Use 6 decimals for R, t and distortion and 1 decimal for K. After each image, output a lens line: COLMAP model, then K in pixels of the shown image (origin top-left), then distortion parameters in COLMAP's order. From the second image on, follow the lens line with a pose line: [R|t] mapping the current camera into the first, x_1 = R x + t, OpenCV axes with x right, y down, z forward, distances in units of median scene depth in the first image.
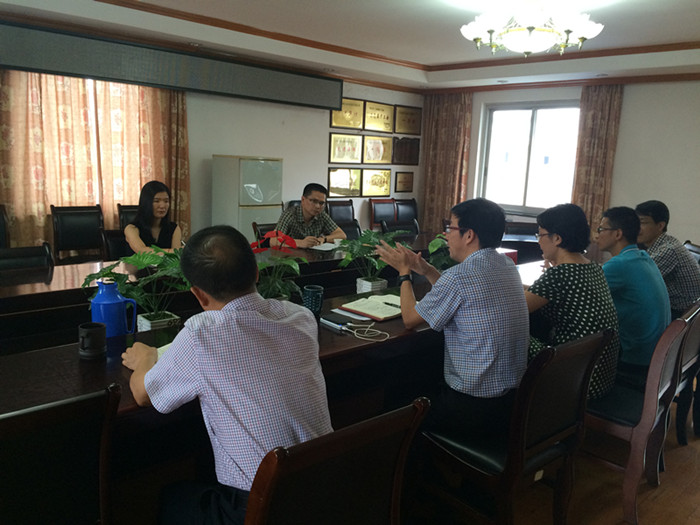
lens RADIAL K [[592.8, 0, 349.4], [0, 592.8, 260.9], [0, 0, 1]] dist [0.064172, -0.008287]
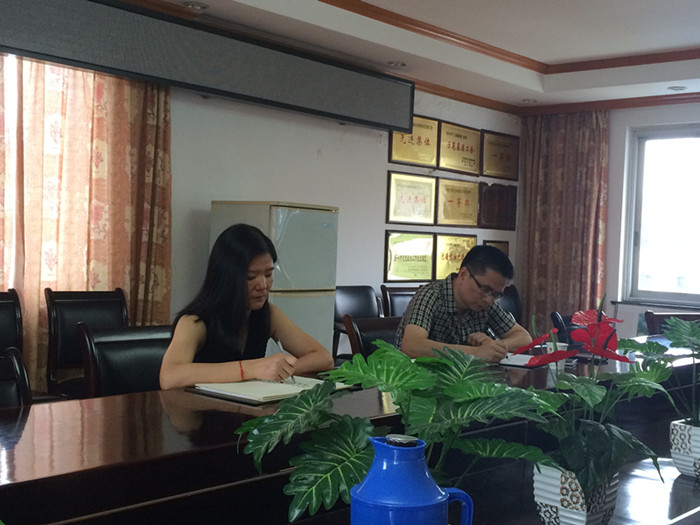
lens RADIAL K [[906.1, 0, 350.0], [0, 906.1, 265.3], [0, 0, 1]] dist [0.092647, 0.000000]
pose [[0.997163, -0.004863, 0.075112, -0.142135], [0.015779, 0.989243, -0.145430, 0.004460], [-0.073597, 0.146202, 0.986513, 0.144366]]
